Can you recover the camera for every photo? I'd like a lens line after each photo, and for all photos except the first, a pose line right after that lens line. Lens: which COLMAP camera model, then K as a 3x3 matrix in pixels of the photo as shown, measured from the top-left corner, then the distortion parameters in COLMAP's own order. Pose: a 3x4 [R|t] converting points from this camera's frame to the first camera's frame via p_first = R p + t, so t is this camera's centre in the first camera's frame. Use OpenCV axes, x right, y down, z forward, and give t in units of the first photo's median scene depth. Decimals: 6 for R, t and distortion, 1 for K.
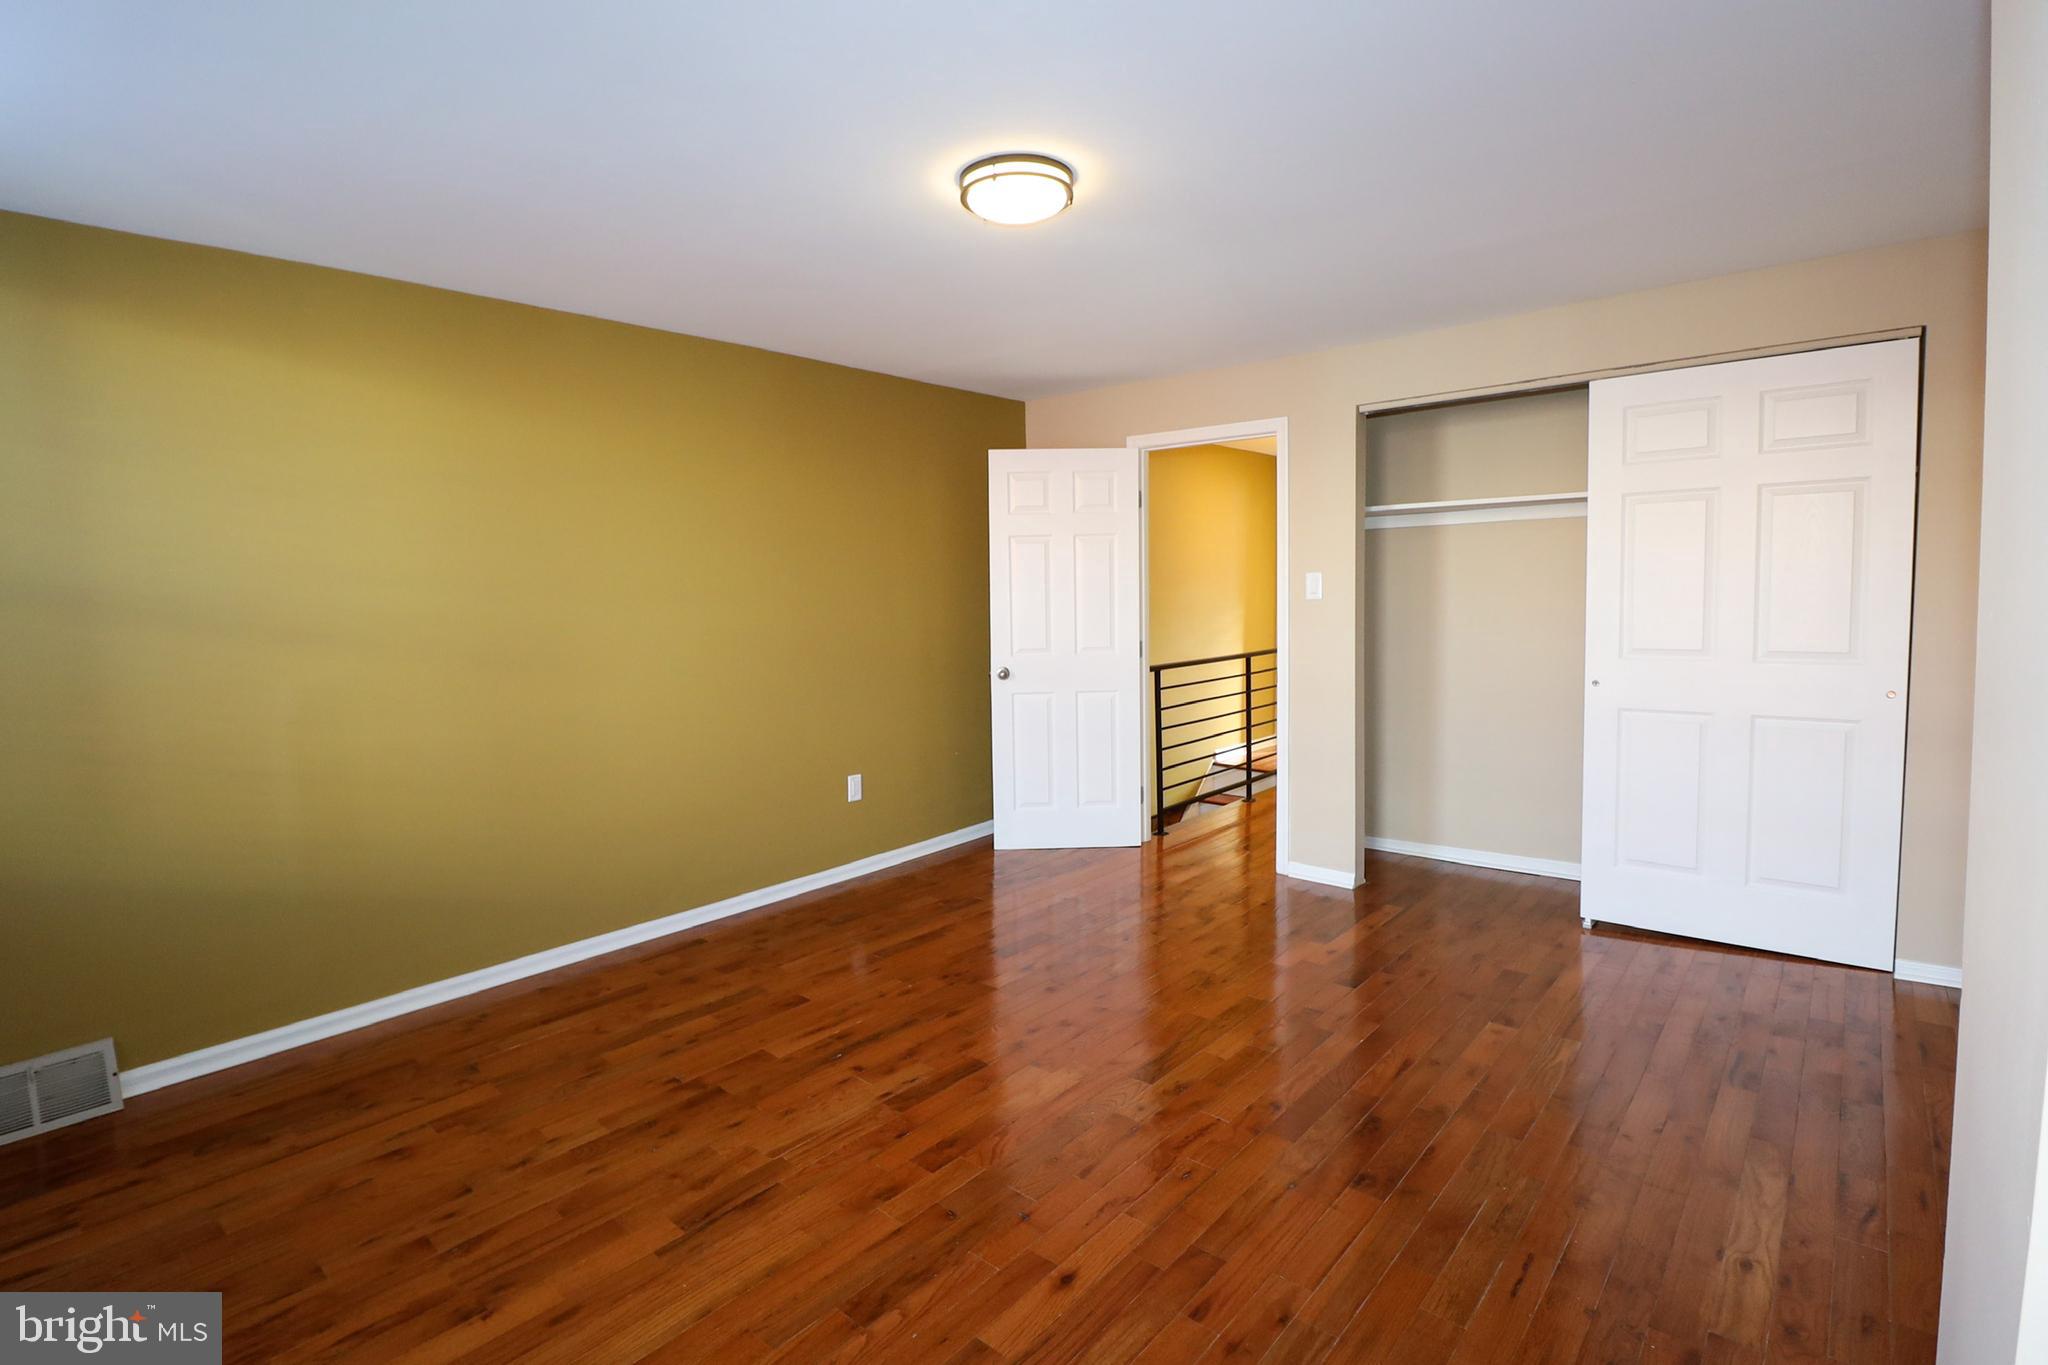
lens RADIAL K [[950.4, 0, 1024.6], [0, 950.4, 662.2], [0, 0, 1]] dist [0.001402, -0.013078]
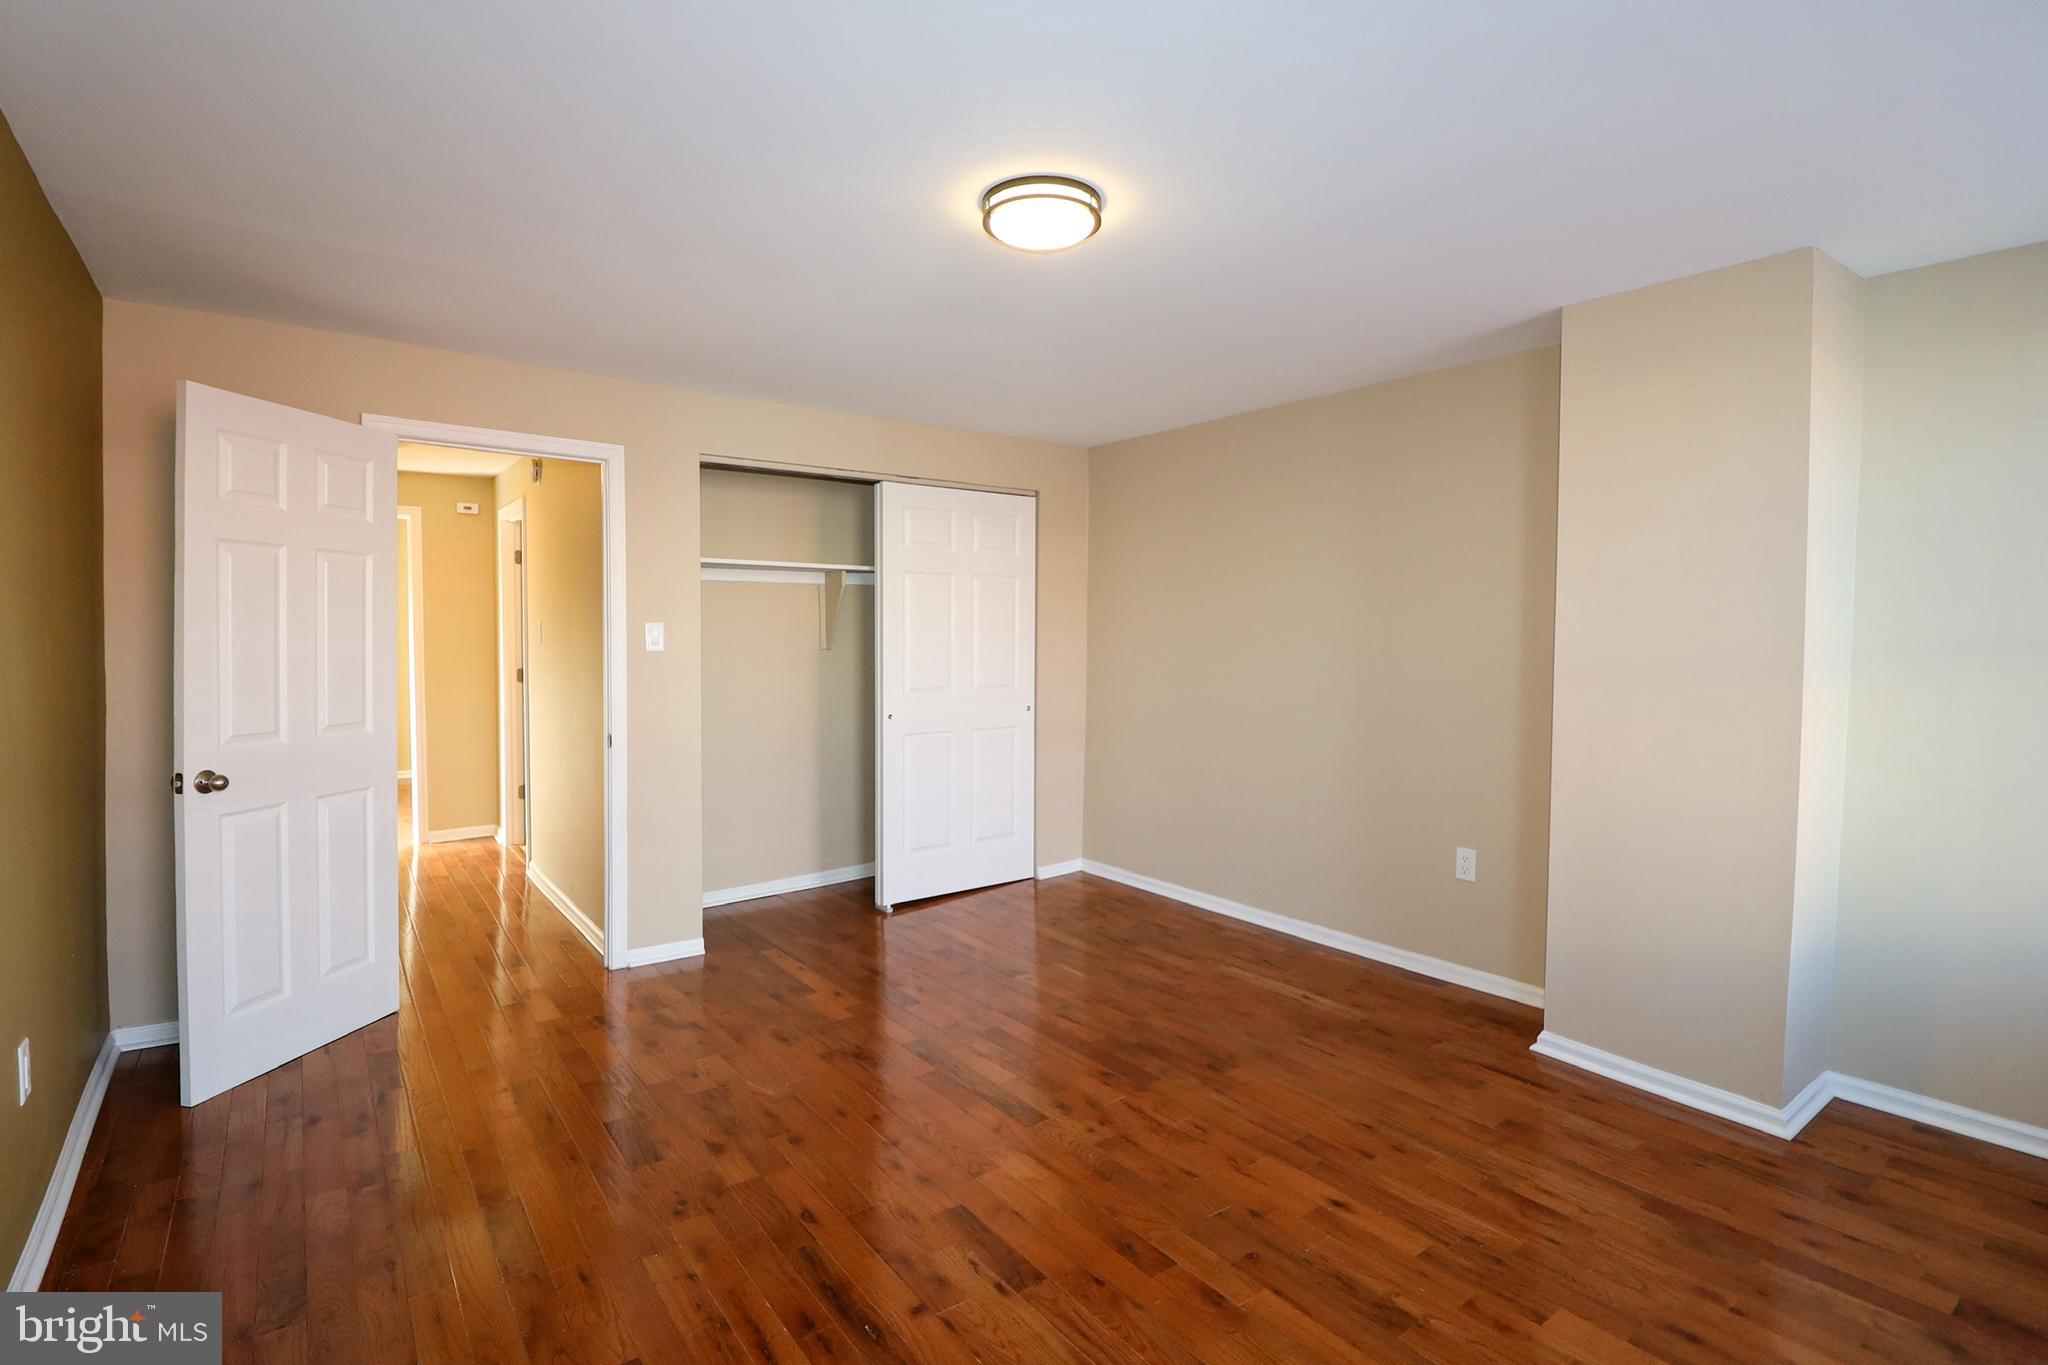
lens RADIAL K [[975.2, 0, 1005.5], [0, 975.2, 649.7], [0, 0, 1]] dist [0.001746, -0.014470]
pose [[0.220216, 0.007271, 0.975424, -0.940689], [0.070183, 0.997262, -0.023279, -0.036990], [-0.972923, 0.073585, 0.219103, 0.815730]]
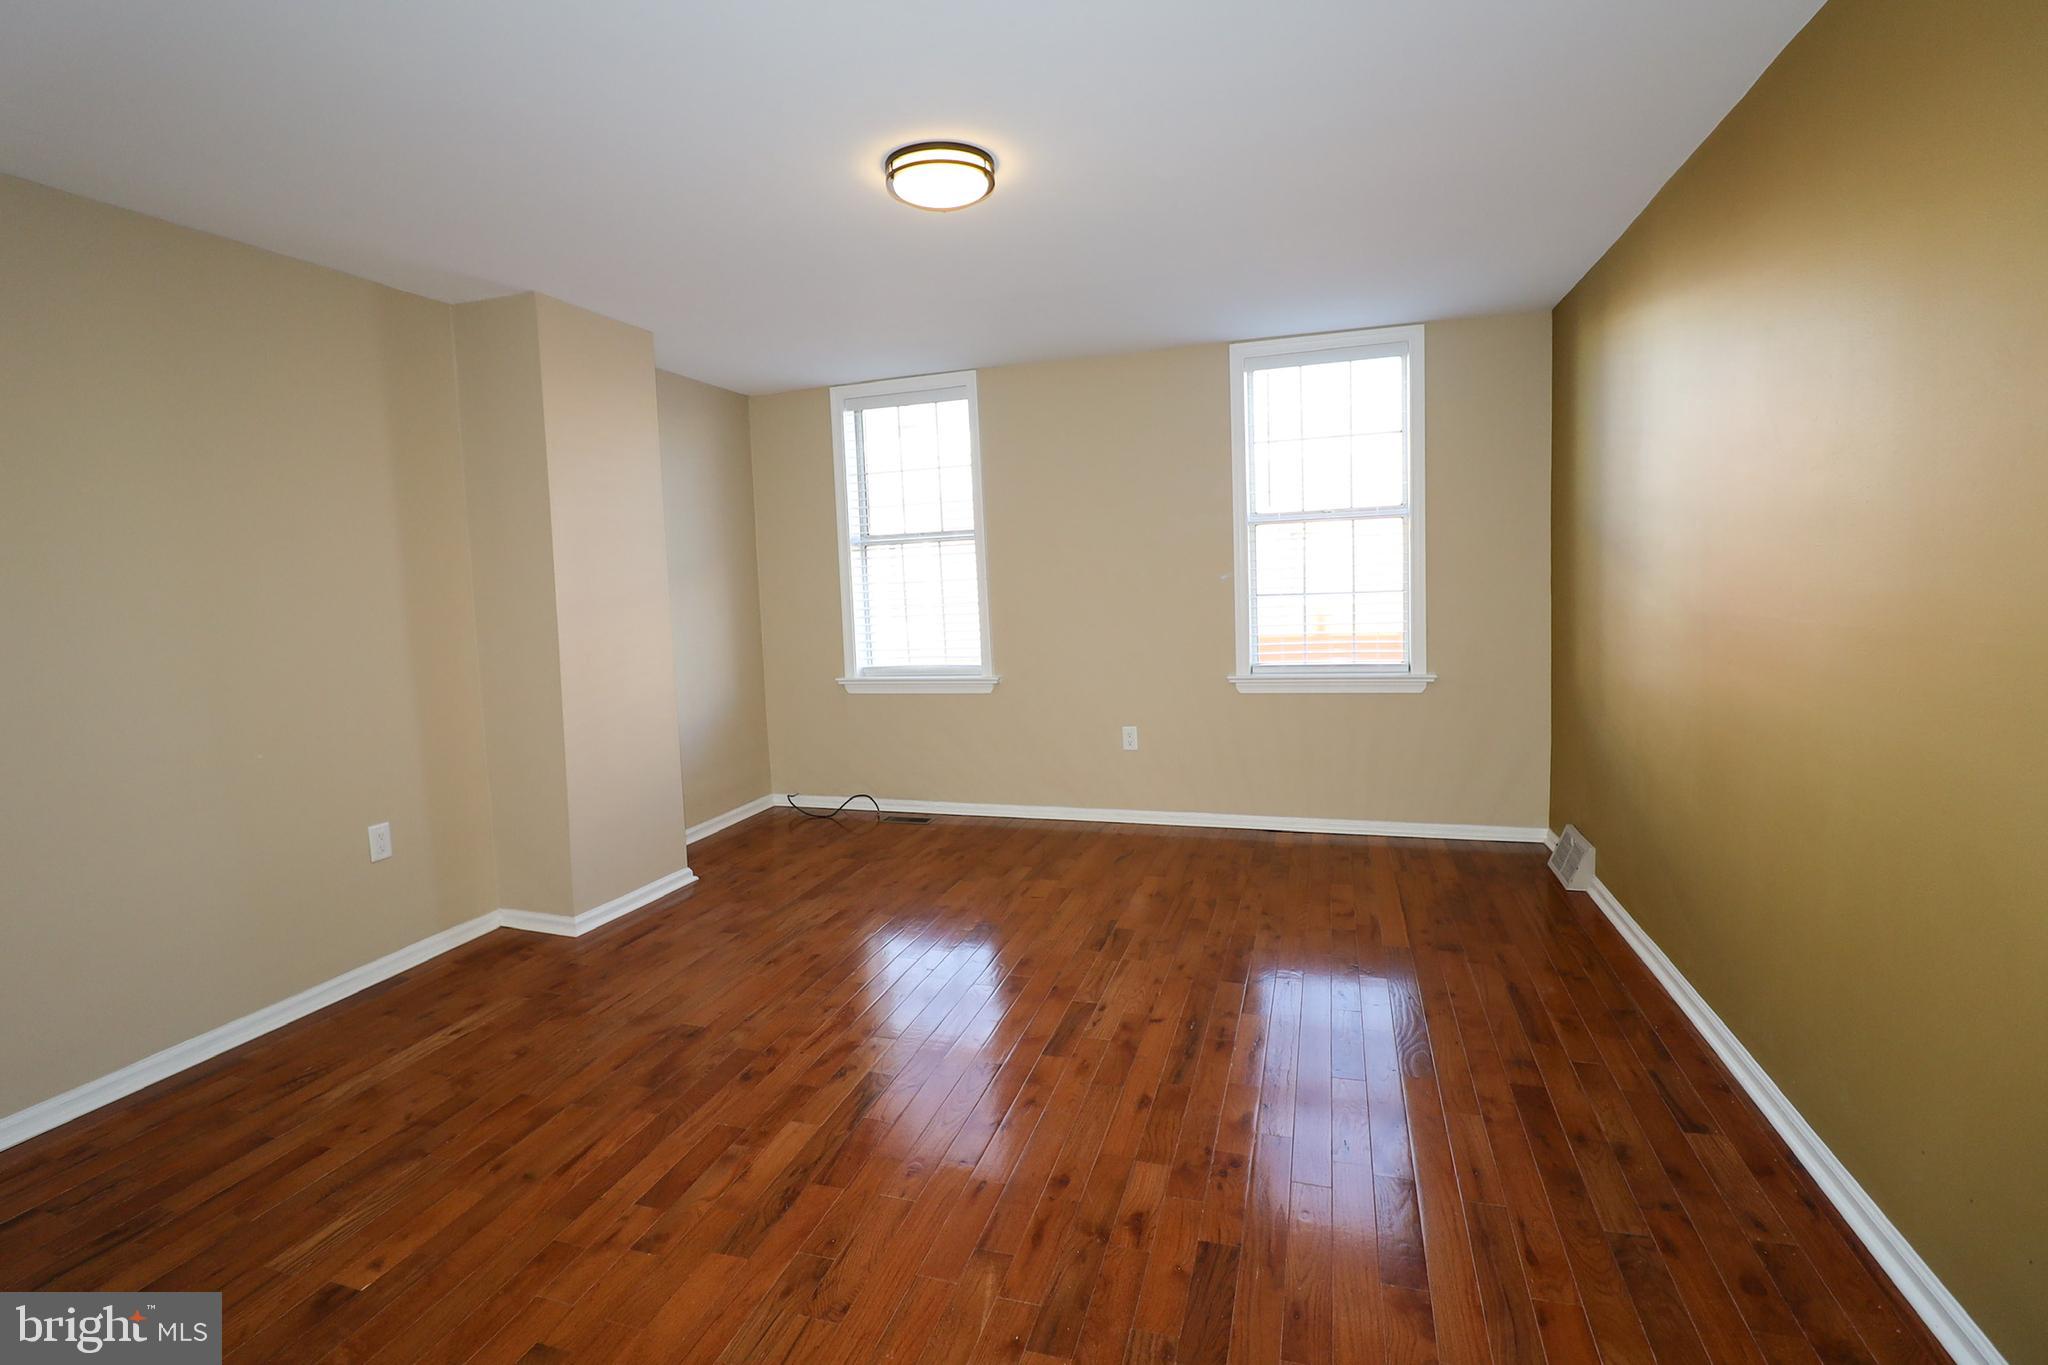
lens RADIAL K [[950.4, 0, 1024.6], [0, 950.4, 662.2], [0, 0, 1]] dist [0.001402, -0.013078]
pose [[-0.912652, 0.092281, -0.398185, 0.354952], [0.023098, 0.984267, 0.175168, -0.147170], [0.408085, 0.150671, -0.900425, 1.973343]]
